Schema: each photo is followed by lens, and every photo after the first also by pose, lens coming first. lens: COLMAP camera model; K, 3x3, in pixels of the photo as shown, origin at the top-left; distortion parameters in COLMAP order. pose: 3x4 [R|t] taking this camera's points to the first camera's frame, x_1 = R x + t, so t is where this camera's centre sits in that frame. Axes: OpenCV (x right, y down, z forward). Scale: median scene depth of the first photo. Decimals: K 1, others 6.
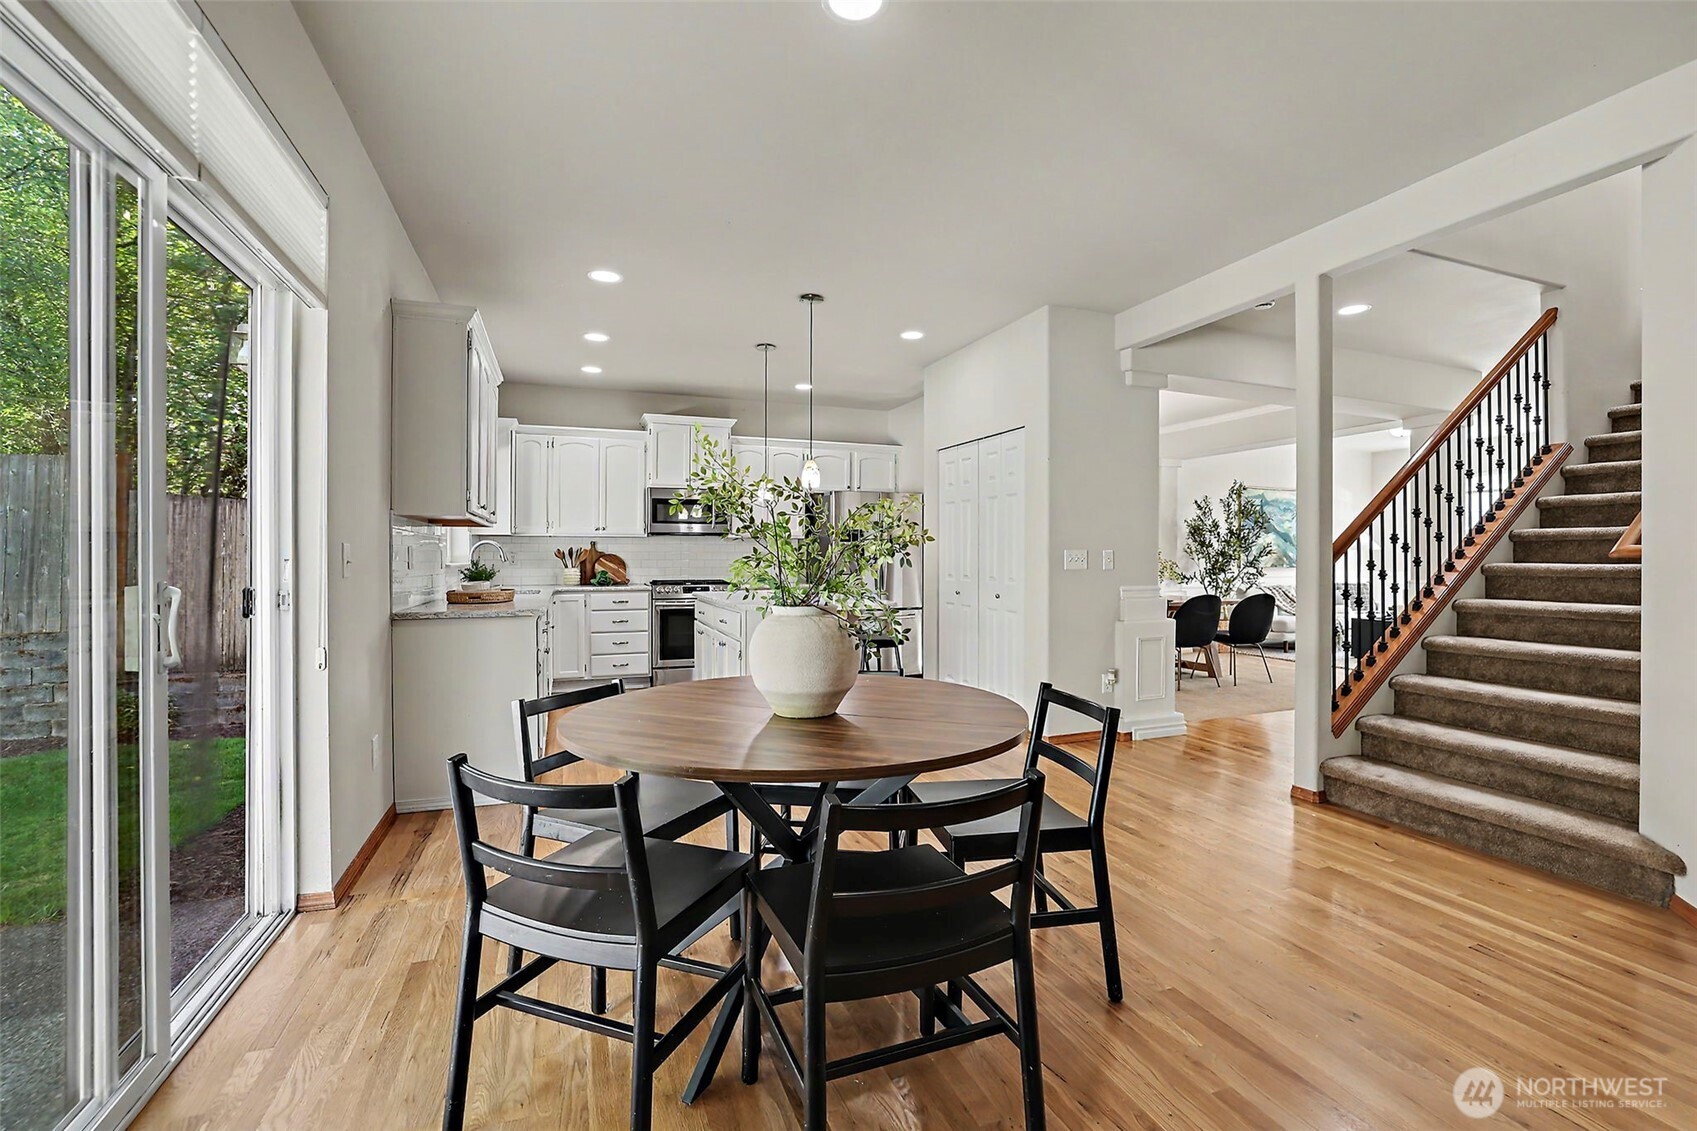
lens RADIAL K [[739.4, 0, 837.0], [0, 739.4, 562.2], [0, 0, 1]] dist [-0.027035, 0.009165]
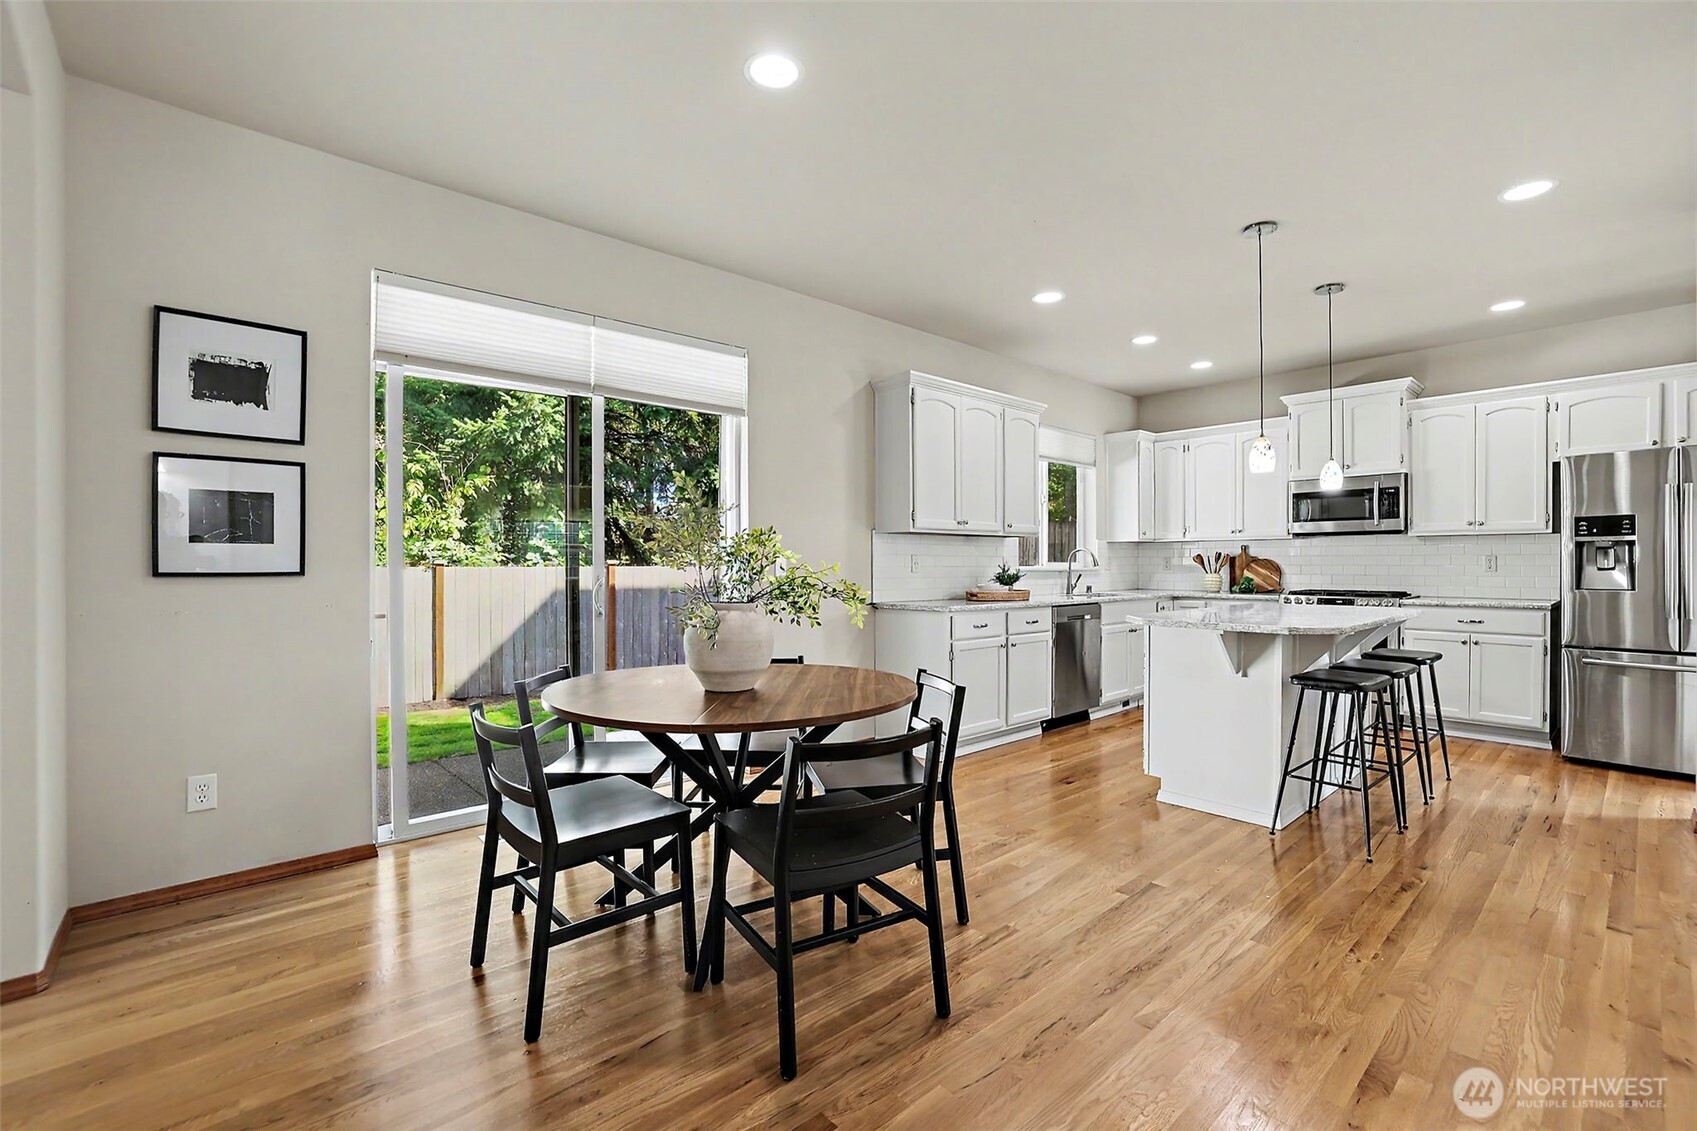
lens RADIAL K [[739.4, 0, 851.8], [0, 739.4, 563.1], [0, 0, 1]] dist [-0.027035, 0.009165]
pose [[0.374266, 0.000466, -0.927321, 0.348411], [0.007796, 0.999963, 0.003649, -0.012770], [0.927289, -0.008595, 0.374248, 0.201888]]
